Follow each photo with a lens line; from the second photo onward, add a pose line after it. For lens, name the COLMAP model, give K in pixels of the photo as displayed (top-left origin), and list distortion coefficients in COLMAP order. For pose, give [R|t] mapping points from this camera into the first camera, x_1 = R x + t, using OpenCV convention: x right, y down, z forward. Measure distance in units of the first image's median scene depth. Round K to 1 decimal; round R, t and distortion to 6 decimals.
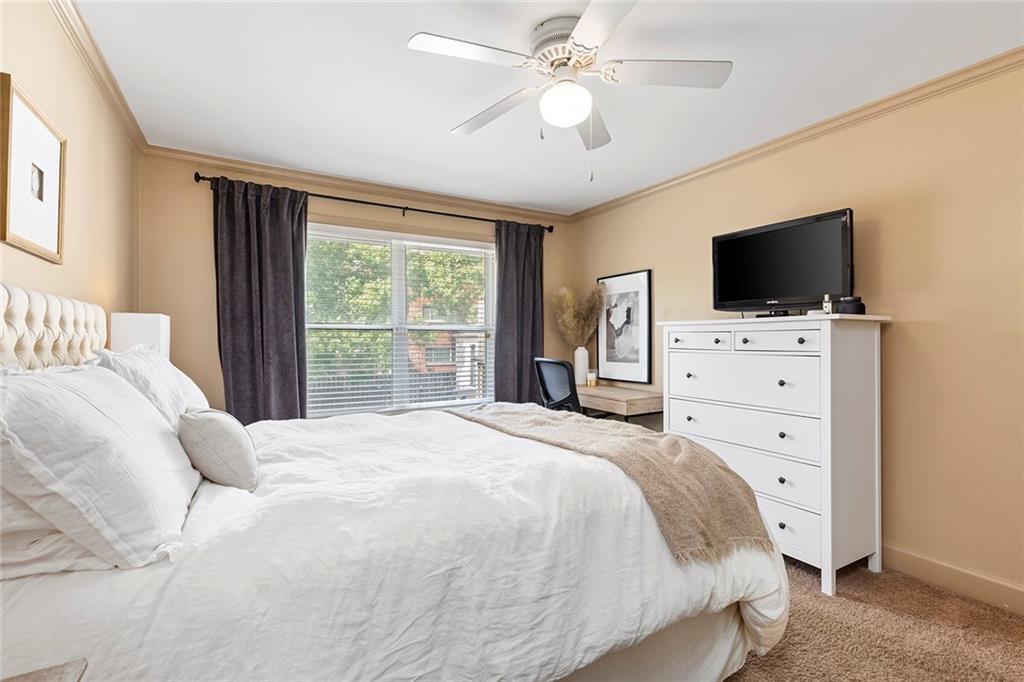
lens RADIAL K [[461.4, 0, 507.3], [0, 461.4, 346.1], [0, 0, 1]] dist [0.000898, 0.000348]
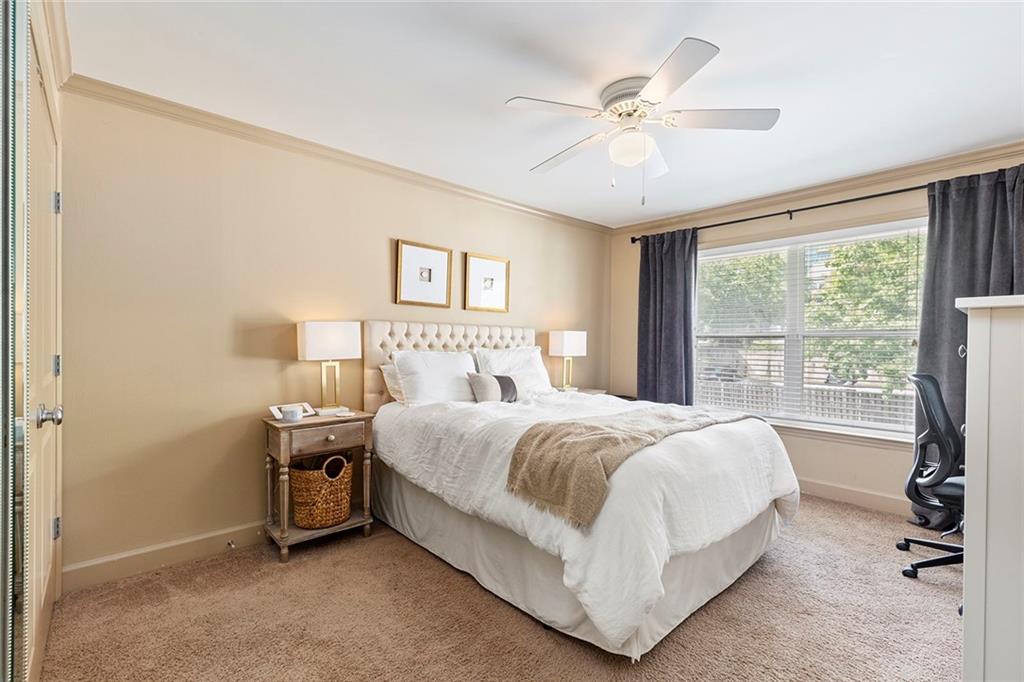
lens RADIAL K [[461.4, 0, 502.8], [0, 461.4, 349.1], [0, 0, 1]] dist [0.000898, 0.000348]
pose [[0.194190, 0.016609, -0.980823, 0.697503], [-0.022582, 0.999667, 0.012457, -0.008295], [0.980704, 0.019730, 0.194500, 0.249949]]
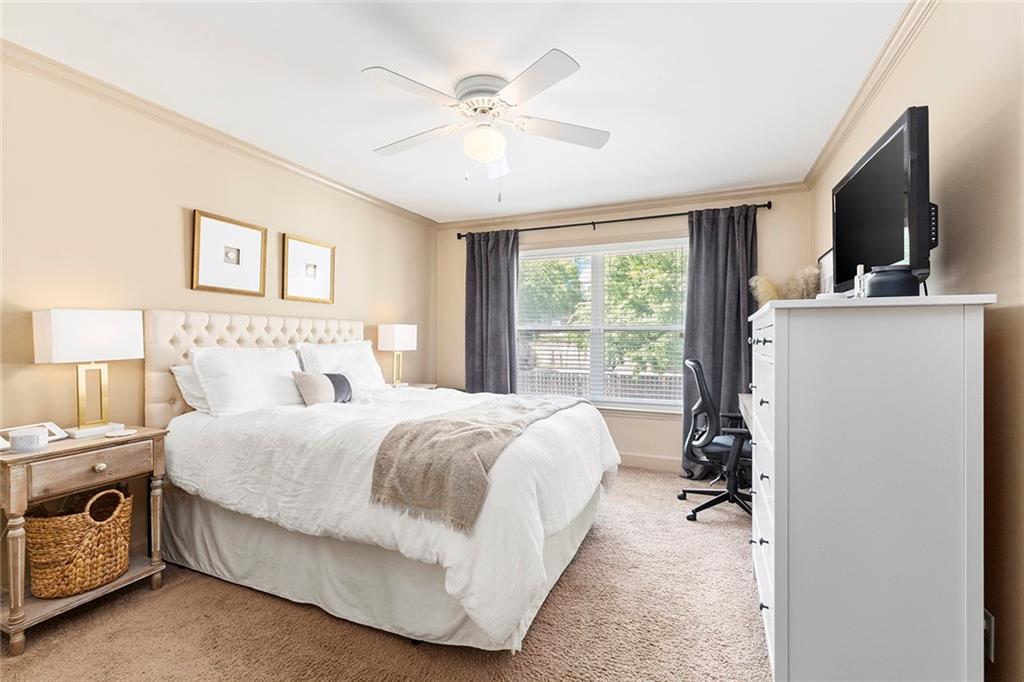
lens RADIAL K [[461.4, 0, 508.0], [0, 461.4, 338.4], [0, 0, 1]] dist [0.000898, 0.000348]
pose [[0.587445, 0.004563, -0.809251, 0.644149], [-0.014464, 0.999884, -0.004862, -0.007292], [0.809135, 0.014562, 0.587443, 0.189540]]
